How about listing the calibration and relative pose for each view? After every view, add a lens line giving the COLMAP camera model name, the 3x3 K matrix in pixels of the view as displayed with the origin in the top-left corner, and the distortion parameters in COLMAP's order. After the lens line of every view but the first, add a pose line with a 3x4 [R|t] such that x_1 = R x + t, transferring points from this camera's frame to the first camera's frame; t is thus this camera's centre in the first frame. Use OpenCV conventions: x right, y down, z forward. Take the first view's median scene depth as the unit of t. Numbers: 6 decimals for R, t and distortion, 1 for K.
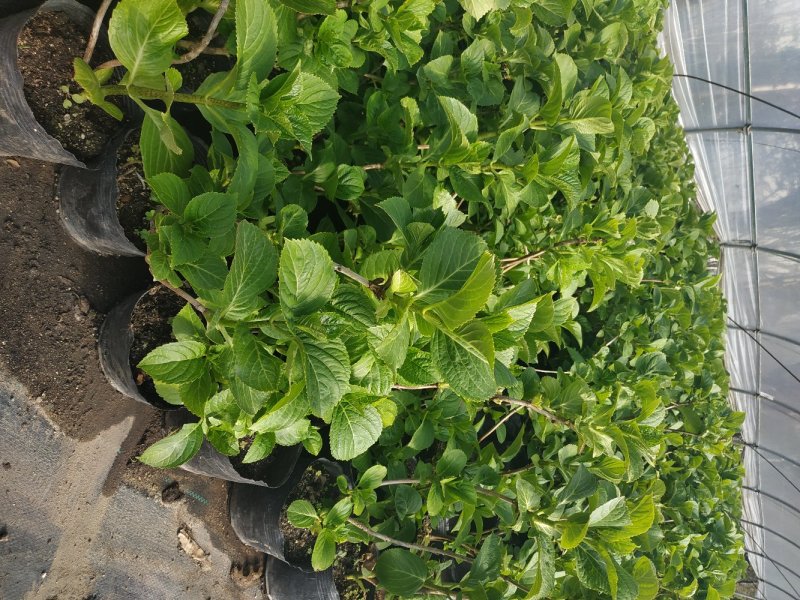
lens RADIAL K [[596.7, 0, 400.0], [0, 596.7, 300.0], [0, 0, 1]] dist [-0.033643, 0.026597]
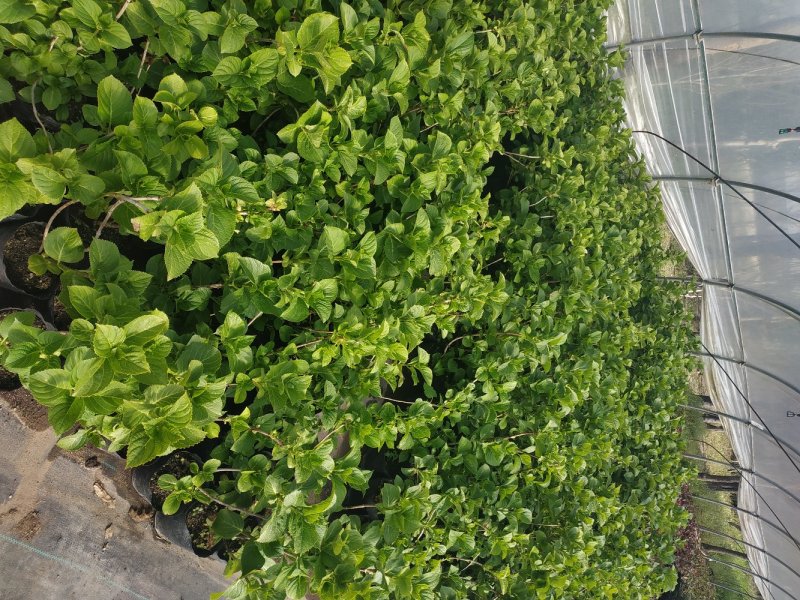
lens RADIAL K [[596.7, 0, 400.0], [0, 596.7, 300.0], [0, 0, 1]] dist [-0.033643, 0.026597]
pose [[0.990895, 0.076201, -0.110998, 0.624255], [-0.073459, 0.996888, 0.028592, -0.252615], [0.112832, -0.020178, 0.993409, -0.590888]]
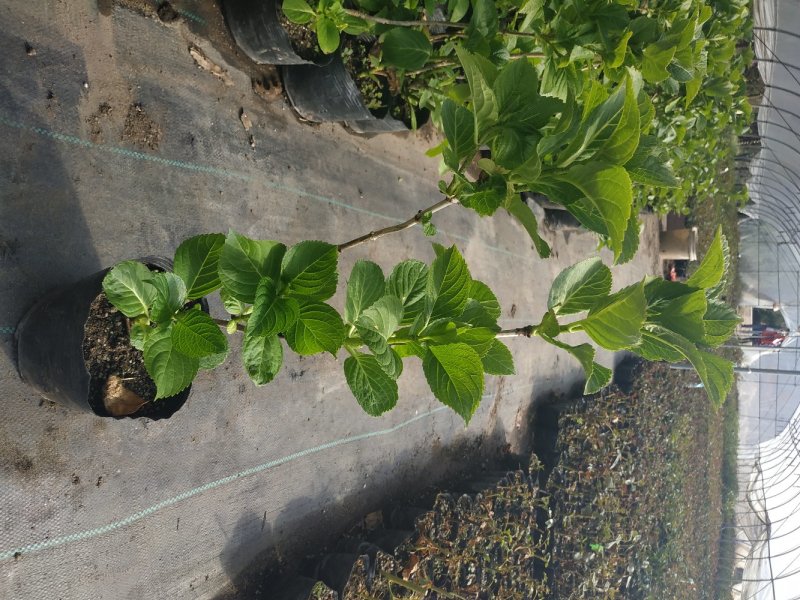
lens RADIAL K [[596.7, 0, 400.0], [0, 596.7, 300.0], [0, 0, 1]] dist [-0.033643, 0.026597]
pose [[0.970058, -0.225435, -0.090366, -0.013672], [0.235380, 0.780937, 0.578561, 0.194674], [-0.059857, -0.582509, 0.810618, -0.122694]]
